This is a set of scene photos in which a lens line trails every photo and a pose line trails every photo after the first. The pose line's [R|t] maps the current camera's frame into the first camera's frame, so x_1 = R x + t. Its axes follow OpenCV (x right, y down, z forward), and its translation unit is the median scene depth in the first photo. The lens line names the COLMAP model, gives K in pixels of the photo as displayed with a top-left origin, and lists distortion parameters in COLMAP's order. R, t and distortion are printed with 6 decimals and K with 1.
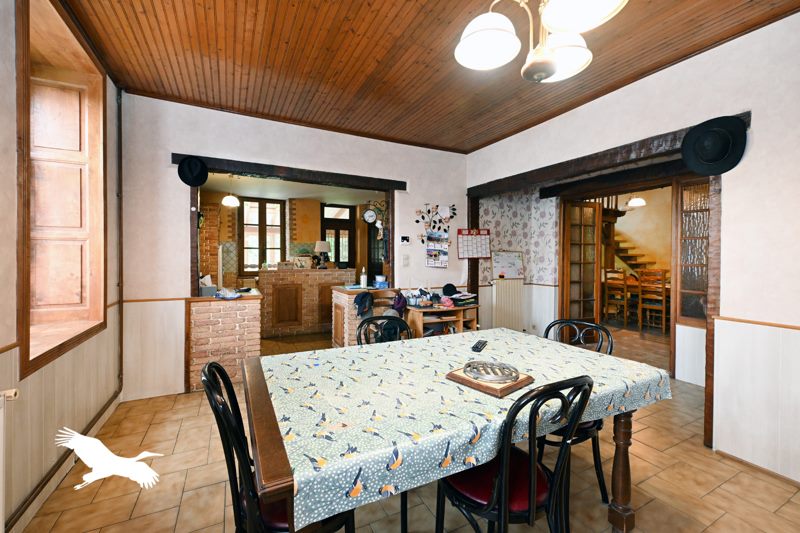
lens RADIAL K [[327.5, 0, 398.6], [0, 327.5, 262.9], [0, 0, 1]] dist [-0.000155, 0.000084]
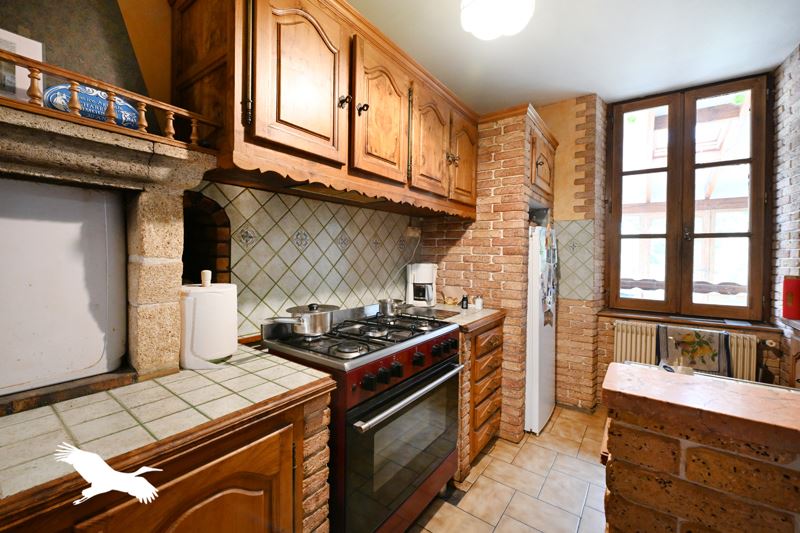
lens RADIAL K [[327.5, 0, 399.2], [0, 327.5, 262.5], [0, 0, 1]] dist [-0.000155, 0.000084]
pose [[0.452151, 0.013173, -0.891844, -0.248698], [-0.019455, 0.999799, 0.004904, -0.011516], [0.891729, 0.015134, 0.452316, 0.598946]]
